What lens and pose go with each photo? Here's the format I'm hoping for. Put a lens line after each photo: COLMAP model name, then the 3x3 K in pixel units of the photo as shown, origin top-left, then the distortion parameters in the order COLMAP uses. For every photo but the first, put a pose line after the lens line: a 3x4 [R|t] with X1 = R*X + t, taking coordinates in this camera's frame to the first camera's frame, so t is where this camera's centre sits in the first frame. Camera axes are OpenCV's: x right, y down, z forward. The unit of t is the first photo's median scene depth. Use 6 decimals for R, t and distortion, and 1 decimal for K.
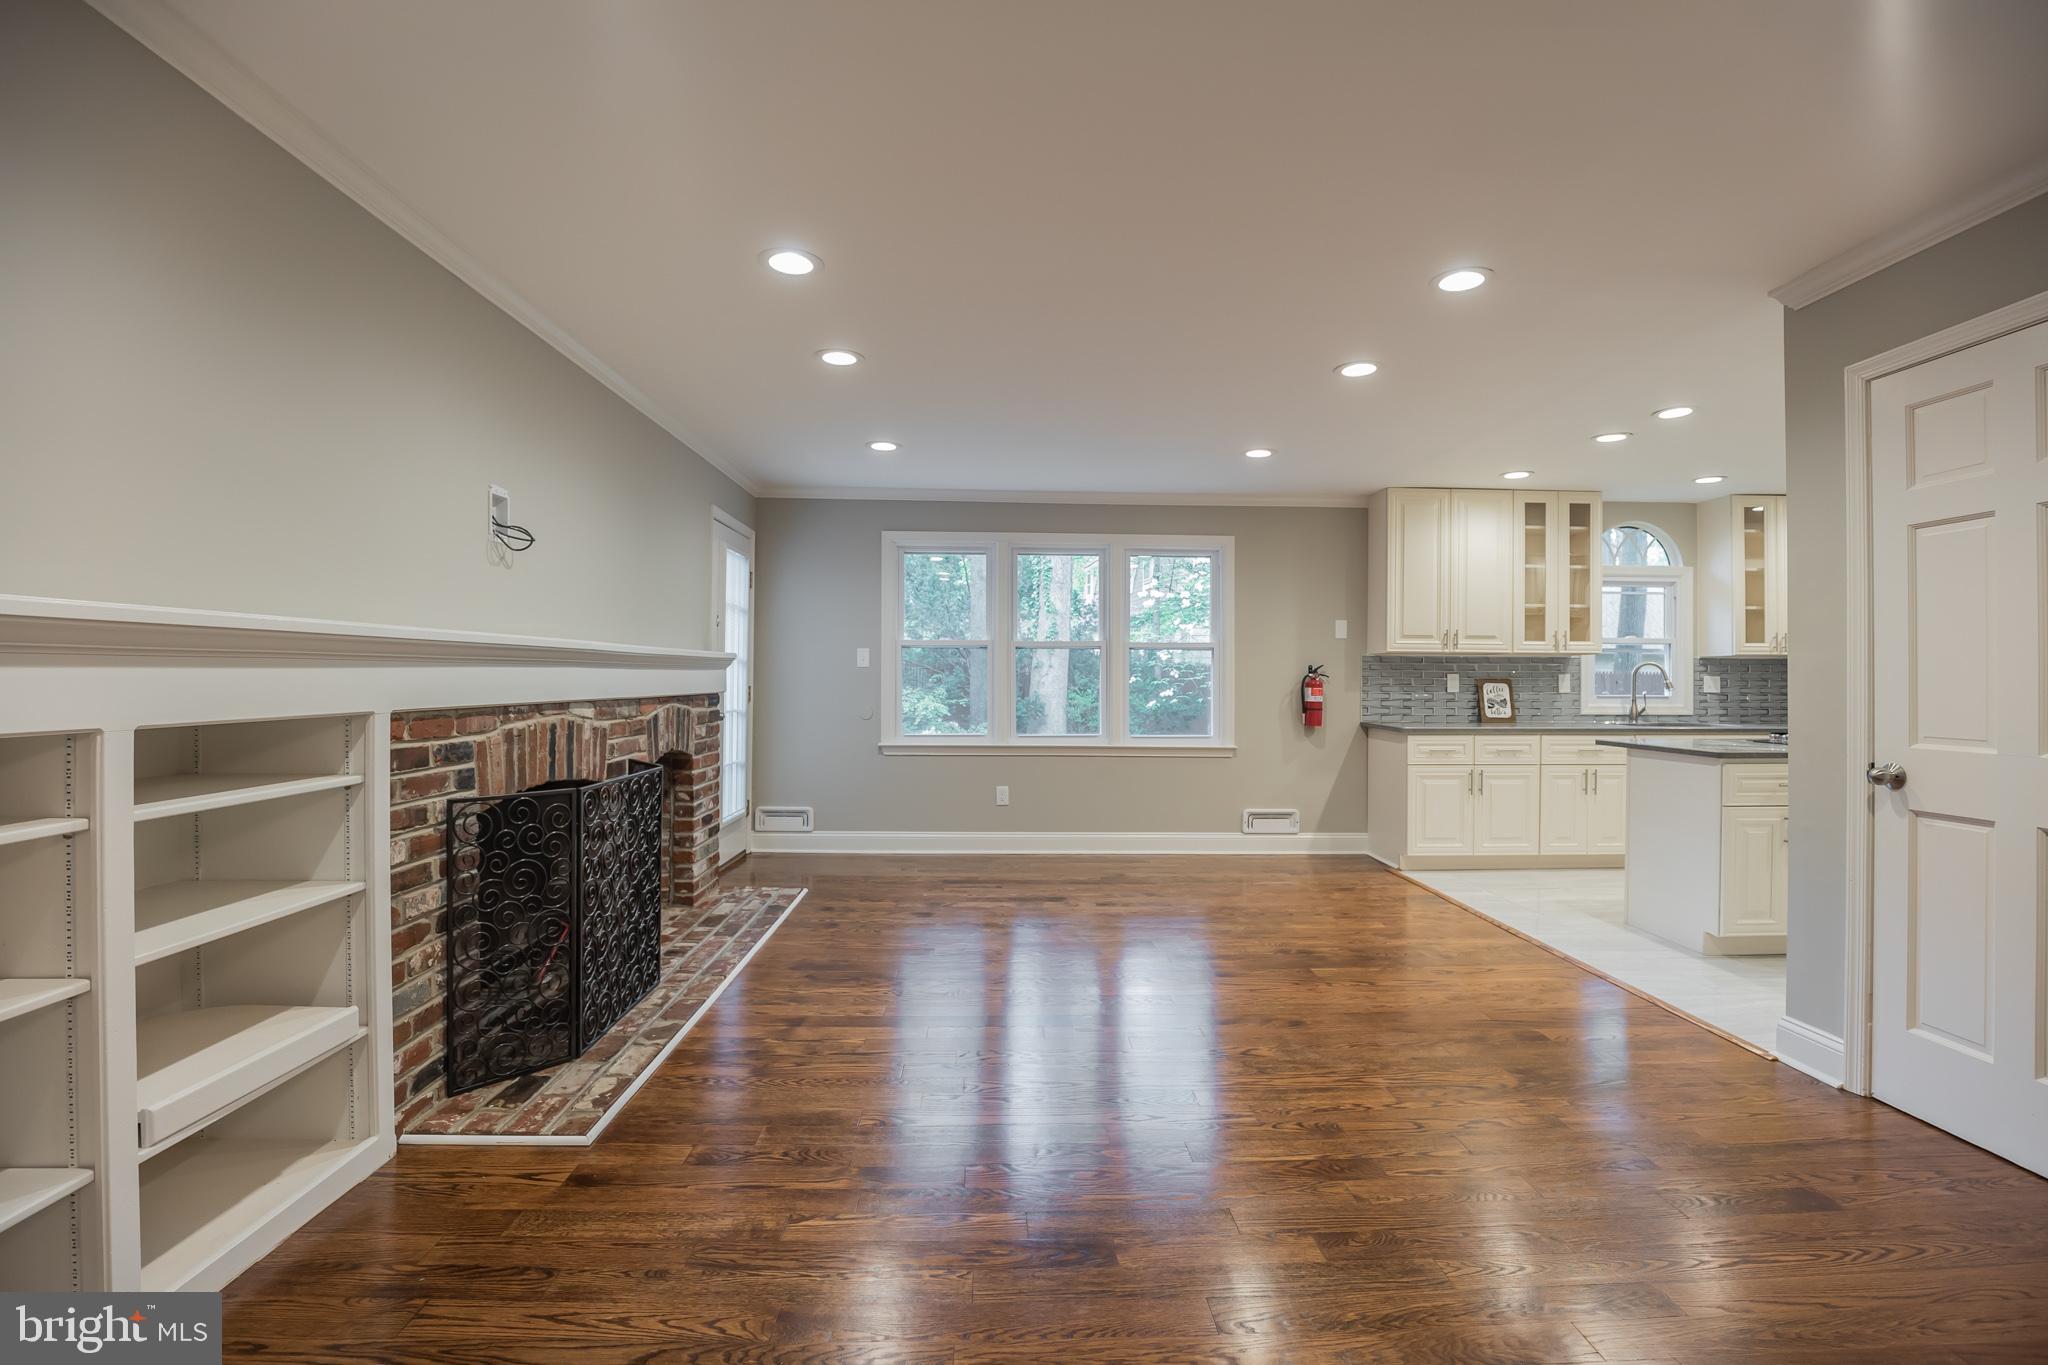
lens RADIAL K [[924.1, 0, 1021.8], [0, 924.1, 676.4], [0, 0, 1]] dist [-0.004671, -0.000553]
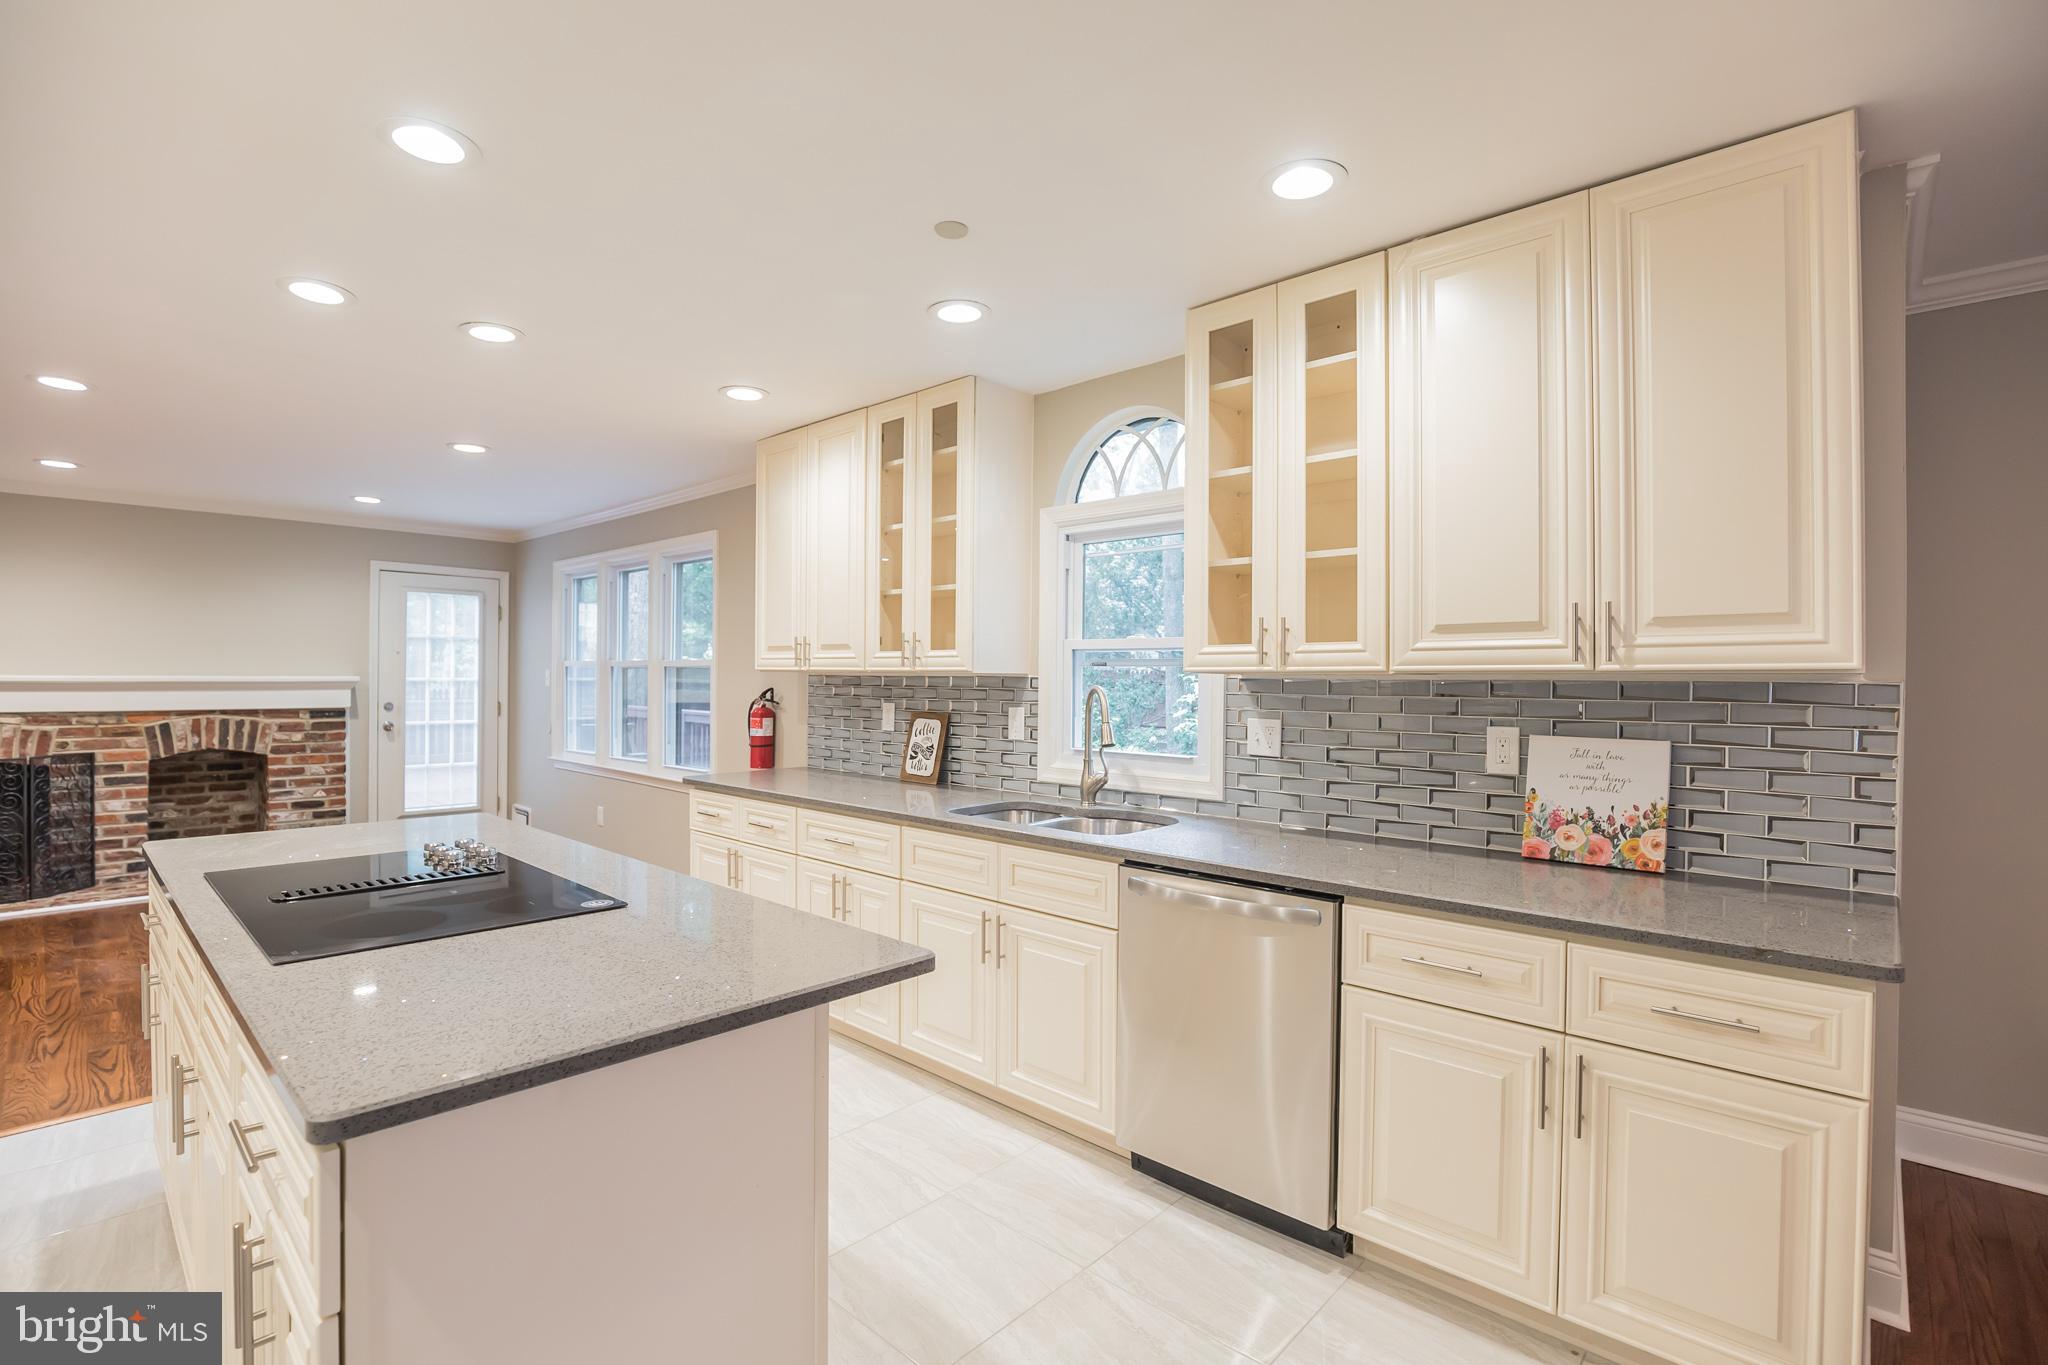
lens RADIAL K [[924.1, 0, 1017.2], [0, 924.1, 683.8], [0, 0, 1]] dist [-0.004671, -0.000553]
pose [[0.700291, 0.004430, -0.713844, 1.006171], [-0.002673, 0.999990, 0.003583, -0.018524], [0.713853, -0.000601, 0.700296, 0.611071]]
